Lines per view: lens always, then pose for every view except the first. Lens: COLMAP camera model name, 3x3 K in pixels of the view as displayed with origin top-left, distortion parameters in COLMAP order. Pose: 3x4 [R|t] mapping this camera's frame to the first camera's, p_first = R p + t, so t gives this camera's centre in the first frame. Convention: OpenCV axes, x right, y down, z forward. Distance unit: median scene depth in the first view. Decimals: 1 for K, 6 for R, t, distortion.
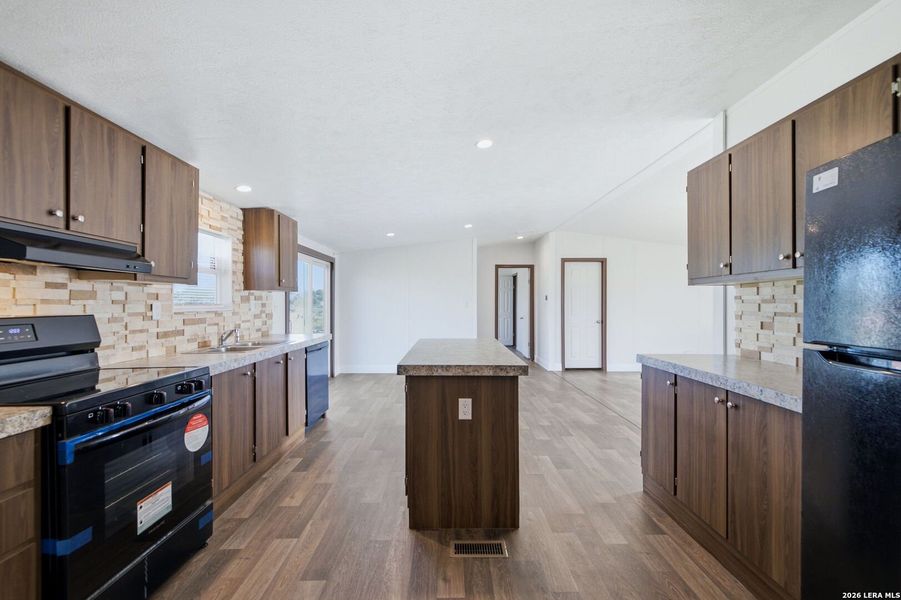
lens RADIAL K [[382.9, 0, 452.2], [0, 382.9, 305.3], [0, 0, 1]] dist [0.009032, -0.002163]
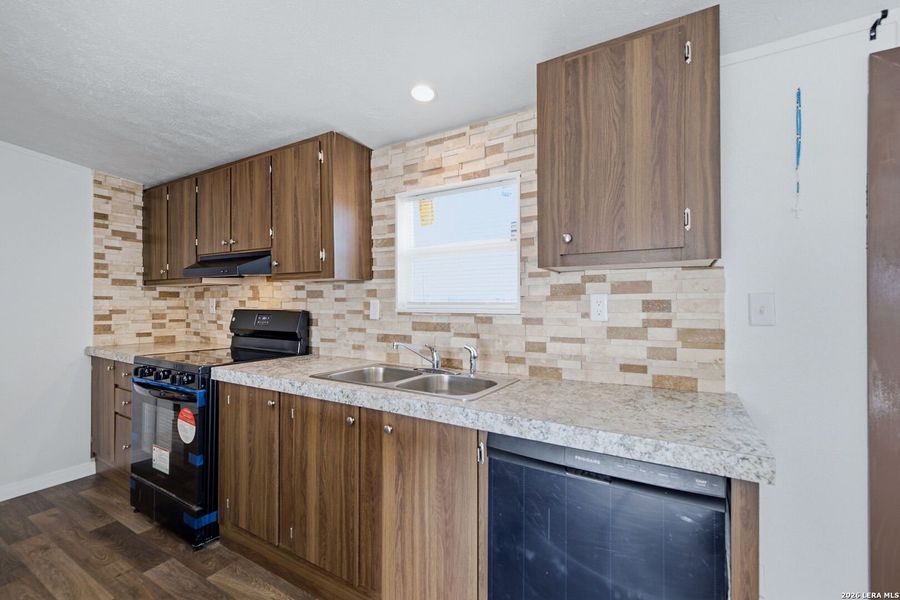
lens RADIAL K [[382.5, 0, 453.3], [0, 382.5, 301.5], [0, 0, 1]] dist [0.009032, -0.002163]
pose [[-0.515440, -0.000157, -0.856925, -0.115890], [-0.004264, 0.999988, 0.002382, -0.006812], [0.856915, 0.004882, -0.515435, 1.677819]]
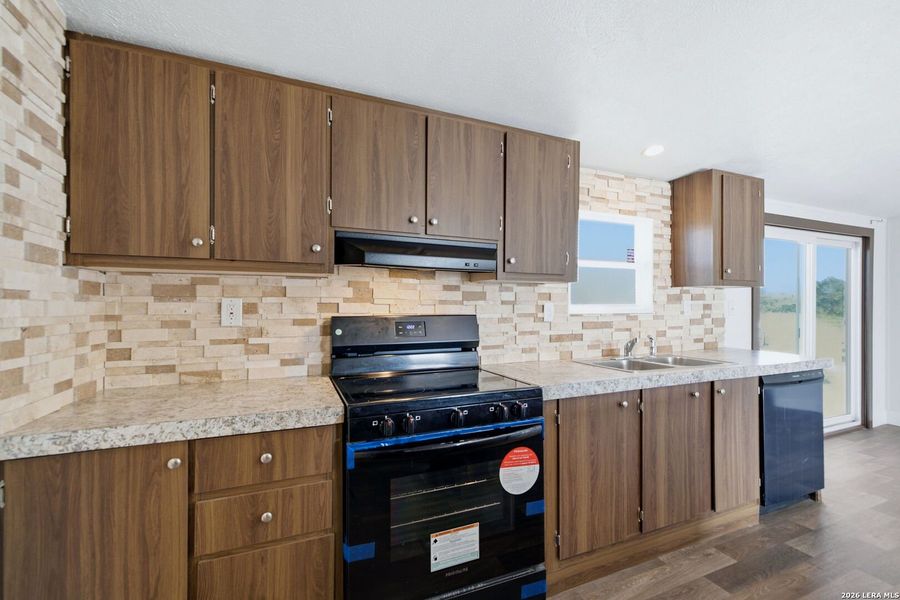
lens RADIAL K [[382.5, 0, 453.2], [0, 382.5, 304.5], [0, 0, 1]] dist [0.009032, -0.002163]
pose [[0.380553, 0.003561, -0.924752, -0.001401], [-0.007056, 0.999975, 0.000947, -0.003332], [0.924732, 0.006164, 0.380568, 0.453856]]
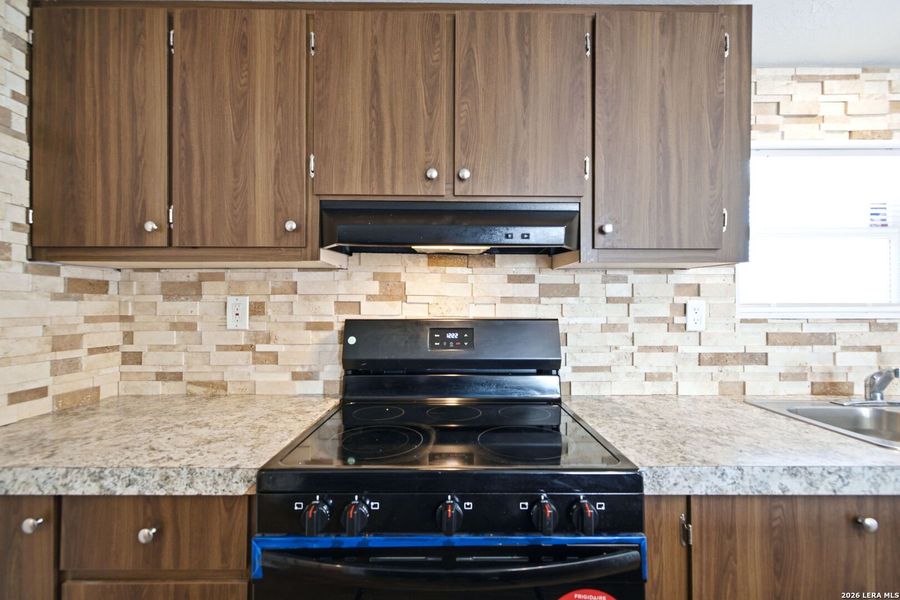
lens RADIAL K [[382.5, 0, 451.4], [0, 382.5, 298.9], [0, 0, 1]] dist [0.009032, -0.002163]
pose [[-0.007655, -0.007709, -0.999941, -0.213414], [-0.003840, 0.999963, -0.007680, -0.003996], [0.999963, 0.003781, -0.007684, 0.675309]]
